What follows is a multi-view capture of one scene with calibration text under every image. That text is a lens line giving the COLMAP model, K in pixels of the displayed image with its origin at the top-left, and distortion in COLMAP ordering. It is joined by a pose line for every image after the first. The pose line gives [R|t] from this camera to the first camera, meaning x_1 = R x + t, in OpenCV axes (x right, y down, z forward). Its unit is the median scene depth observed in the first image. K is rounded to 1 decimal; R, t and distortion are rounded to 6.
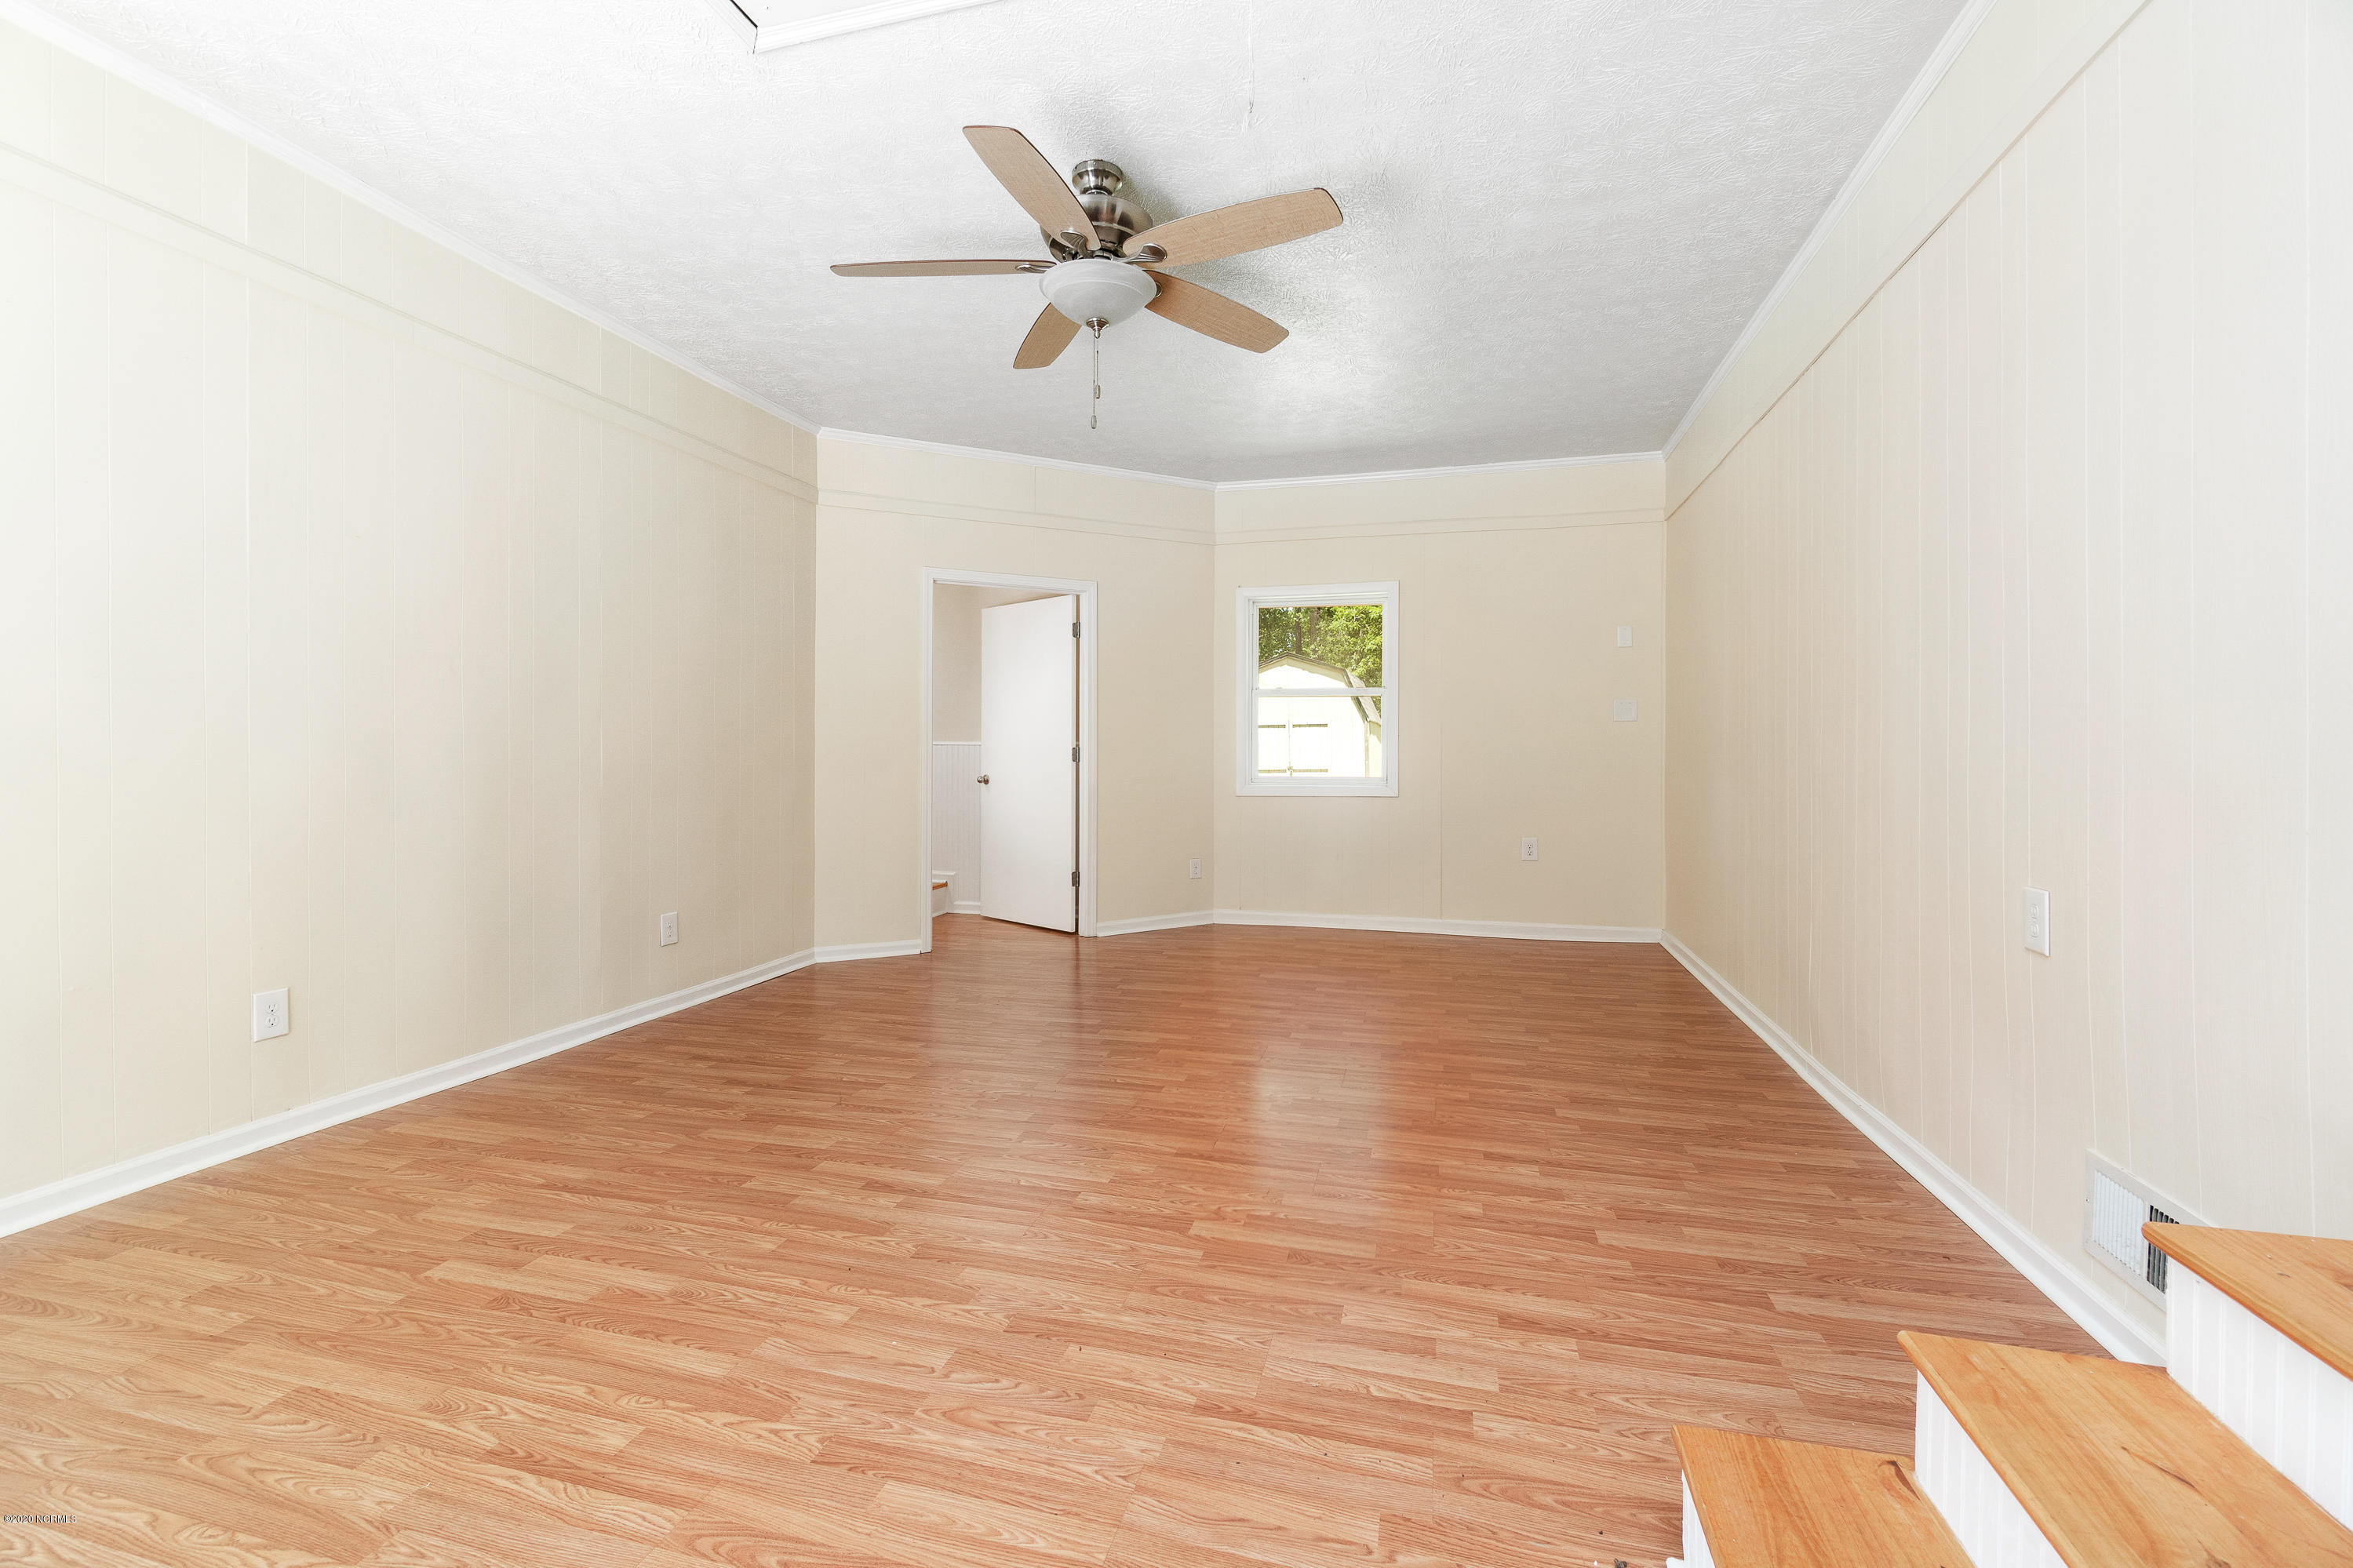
lens RADIAL K [[1028.6, 0, 1161.1], [0, 1028.6, 755.6], [0, 0, 1]] dist [-0.004603, 0.000137]
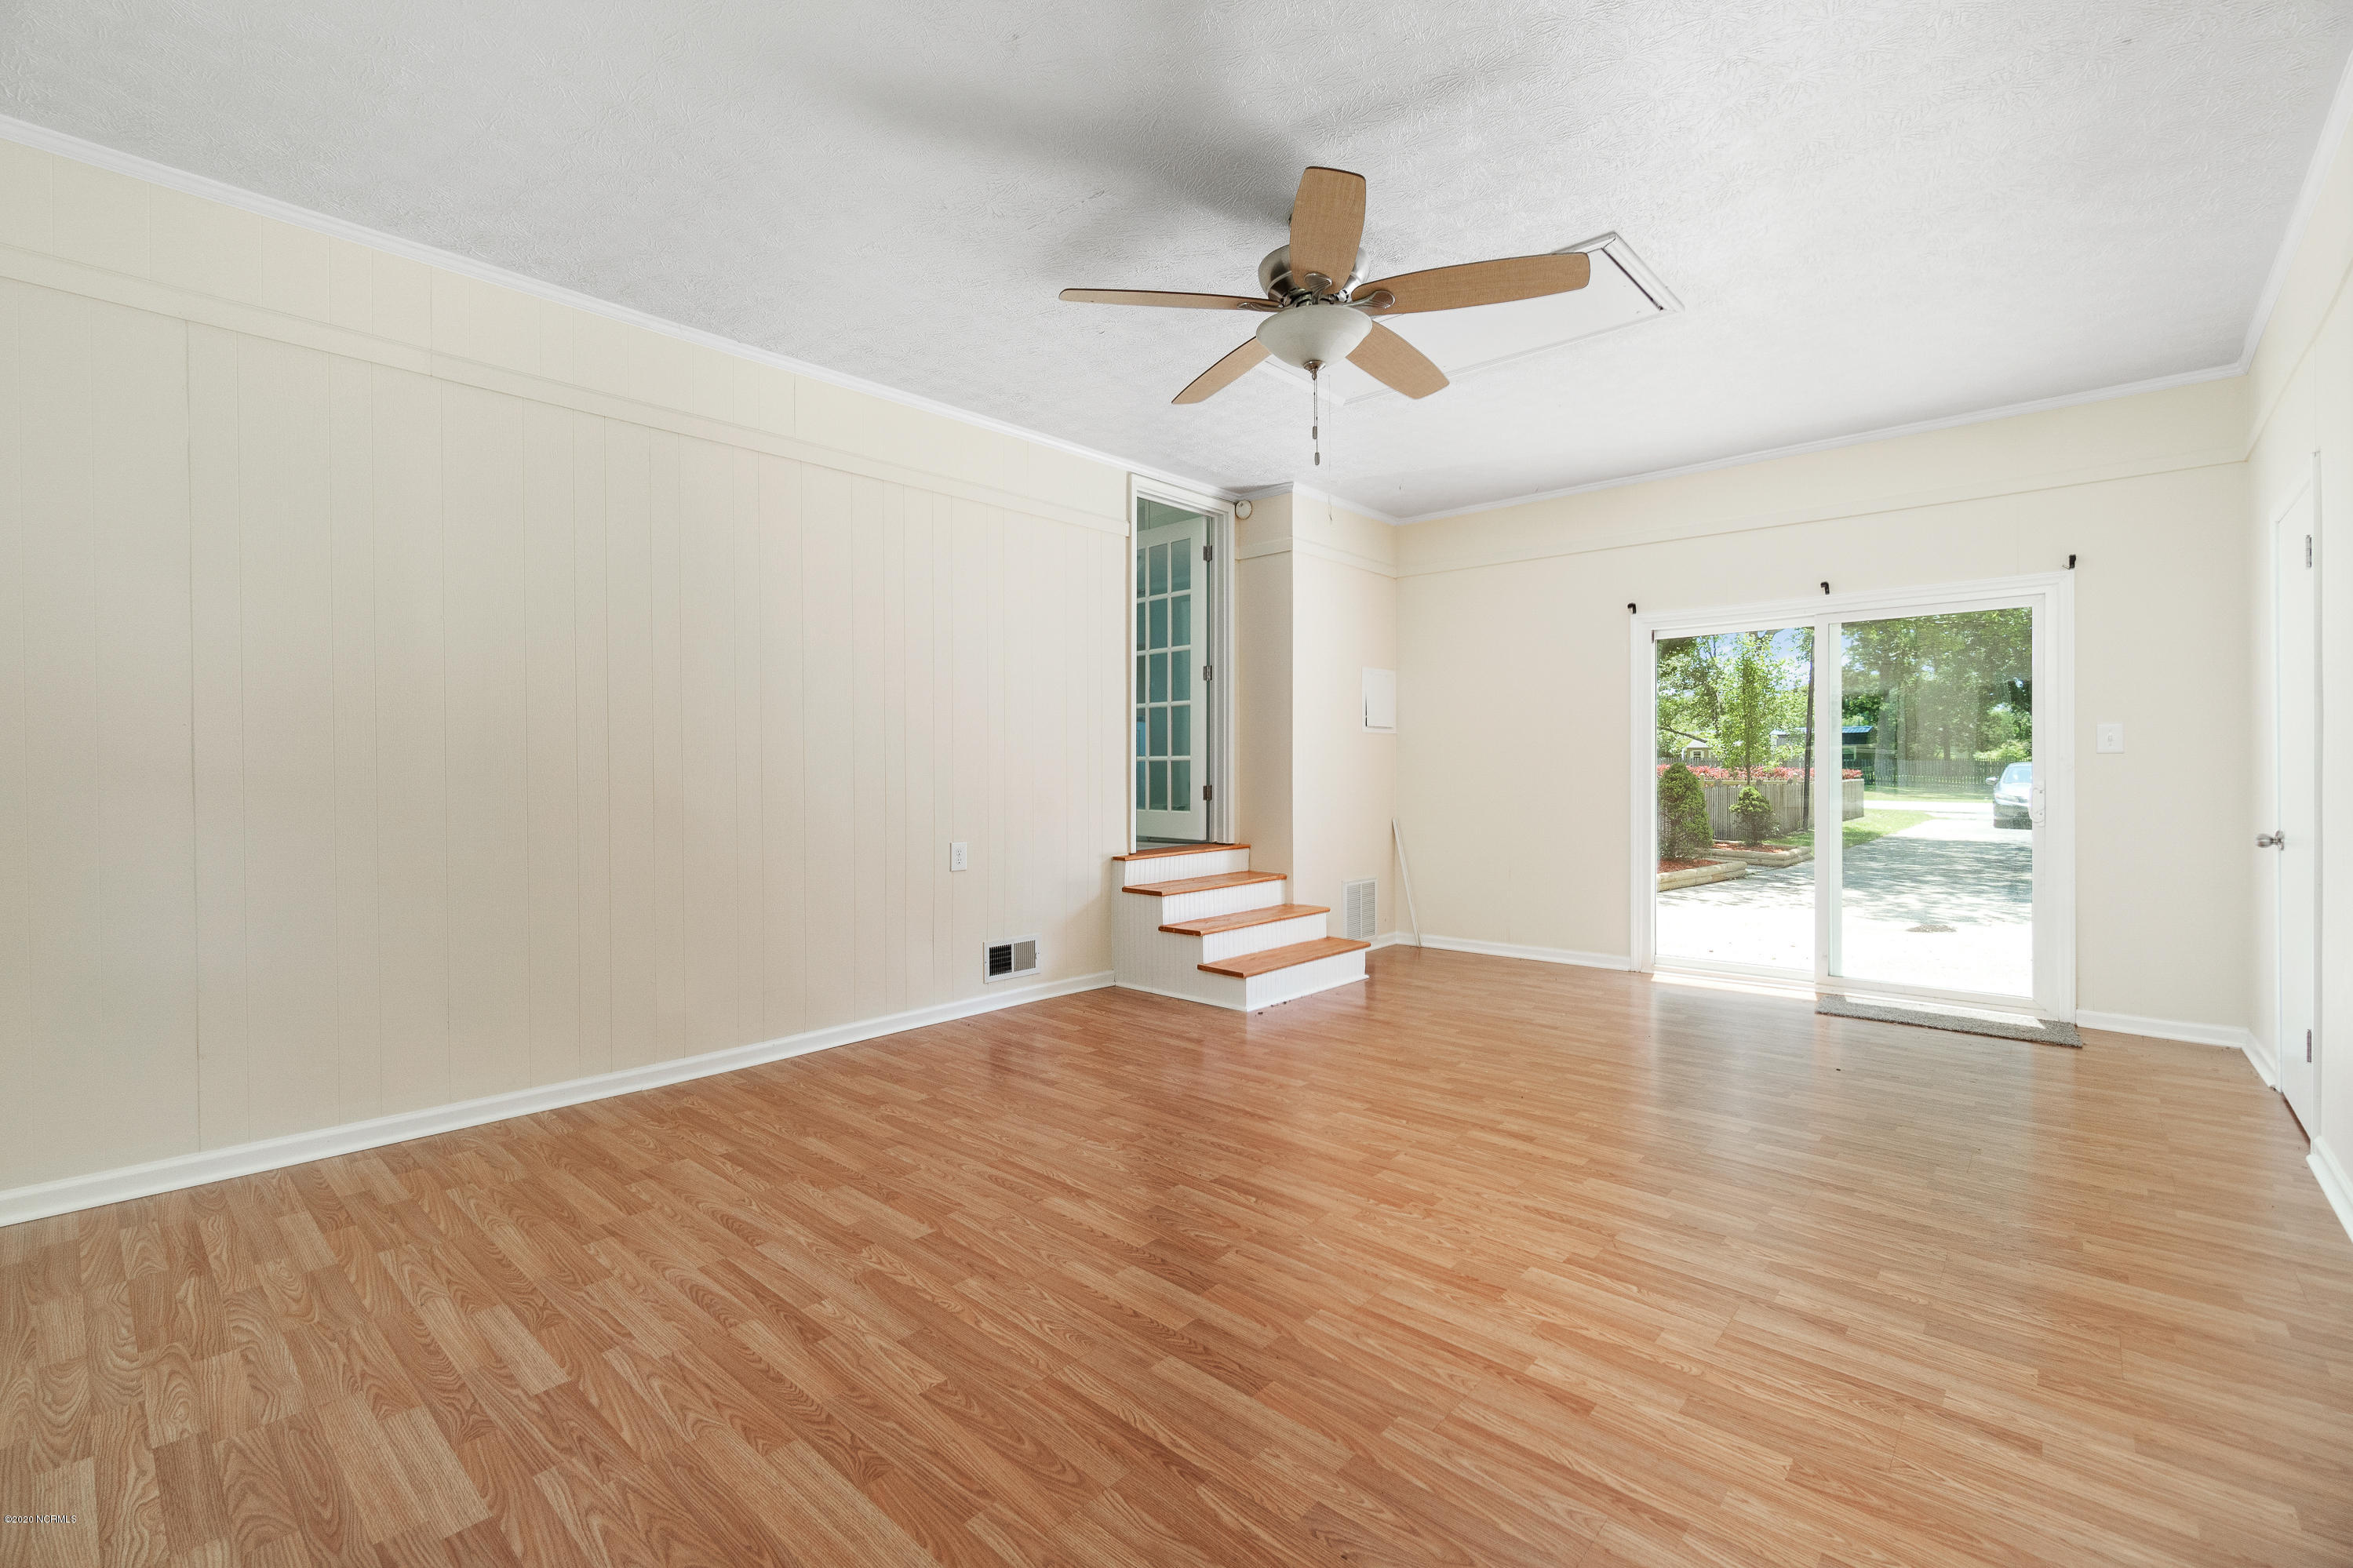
lens RADIAL K [[1028.6, 0, 1161.1], [0, 1028.6, 755.6], [0, 0, 1]] dist [-0.004603, 0.000137]
pose [[-0.893573, 0.006818, 0.448866, -0.373772], [0.002307, 0.999941, -0.010596, -0.023030], [-0.448912, -0.008433, -0.893536, 1.933132]]
